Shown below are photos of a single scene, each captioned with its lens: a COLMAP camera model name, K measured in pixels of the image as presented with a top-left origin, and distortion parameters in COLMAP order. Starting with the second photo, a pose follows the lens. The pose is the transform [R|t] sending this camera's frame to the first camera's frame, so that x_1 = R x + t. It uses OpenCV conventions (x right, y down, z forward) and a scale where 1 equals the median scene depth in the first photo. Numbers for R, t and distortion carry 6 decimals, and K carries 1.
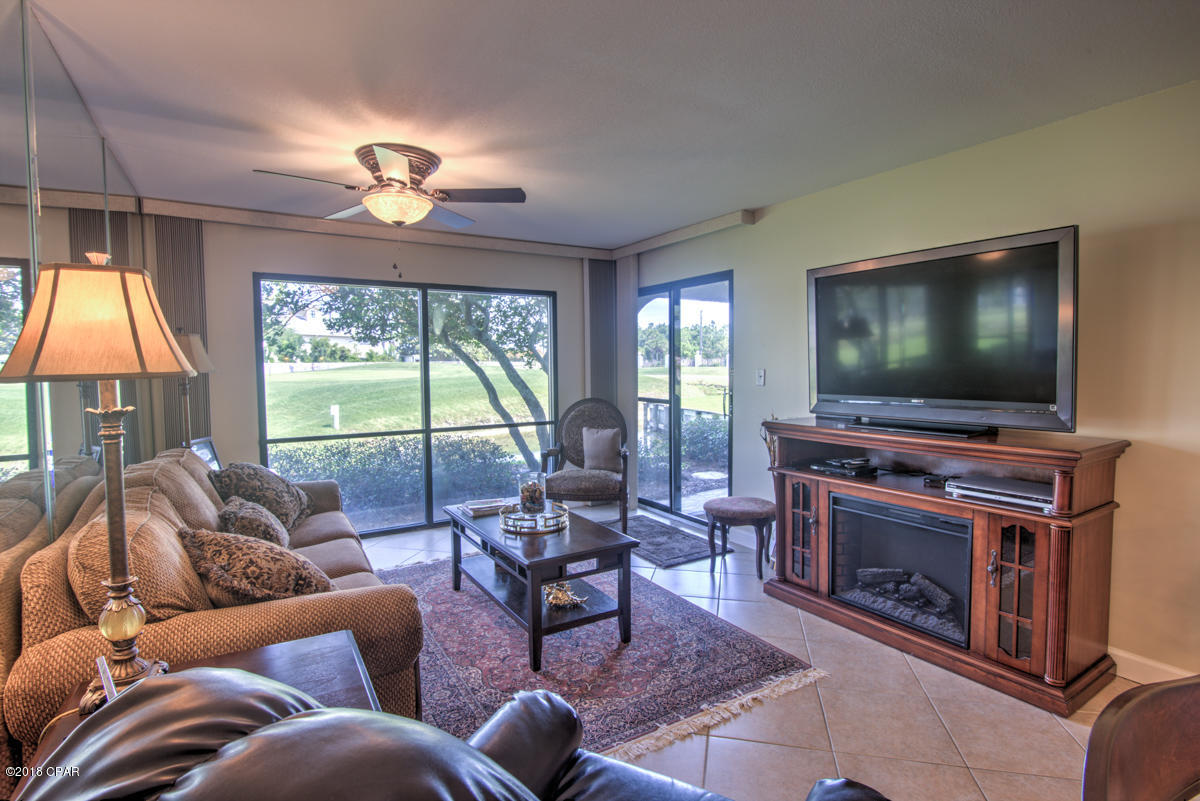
lens RADIAL K [[583.9, 0, 595.3], [0, 583.9, 400.1], [0, 0, 1]] dist [-0.021873, -0.000891]
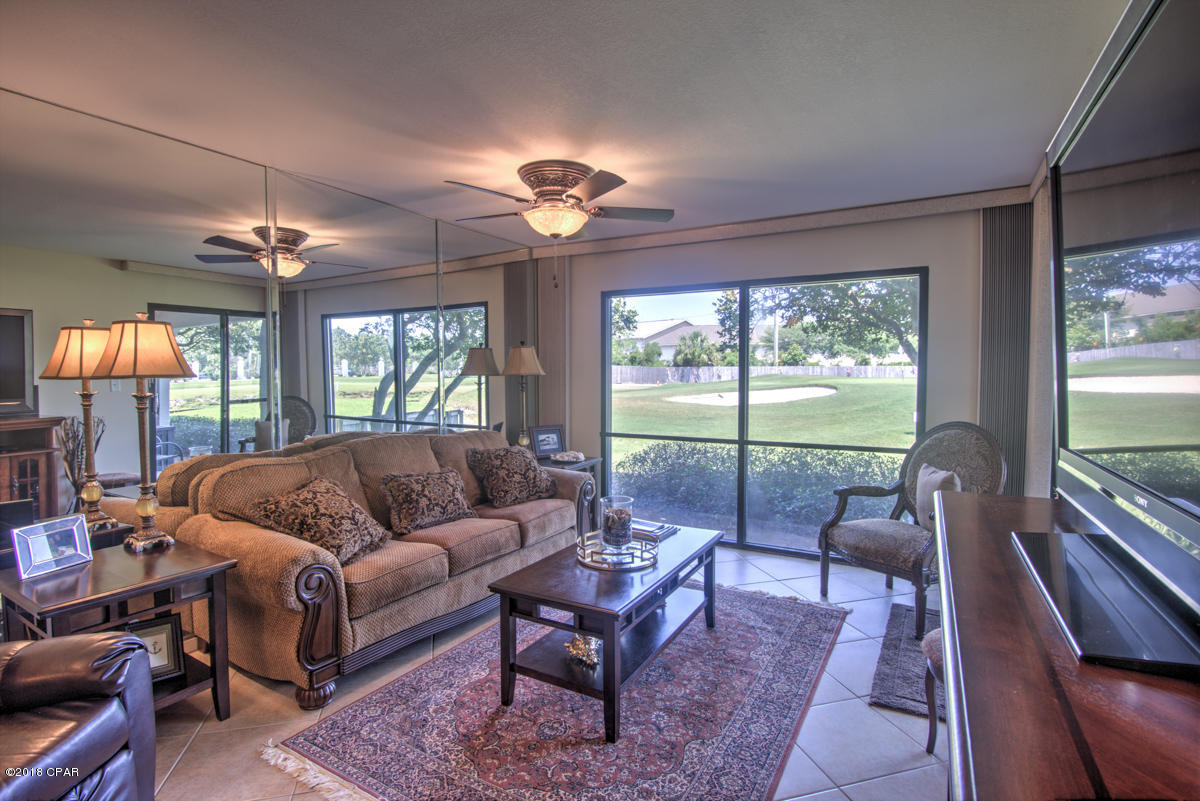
lens RADIAL K [[583.9, 0, 599.4], [0, 583.9, 400.3], [0, 0, 1]] dist [-0.021873, -0.000891]
pose [[0.481976, 0.051086, -0.874694, 0.458682], [-0.055124, 0.998089, 0.027919, -0.029794], [0.874449, 0.034760, 0.483871, 0.411011]]
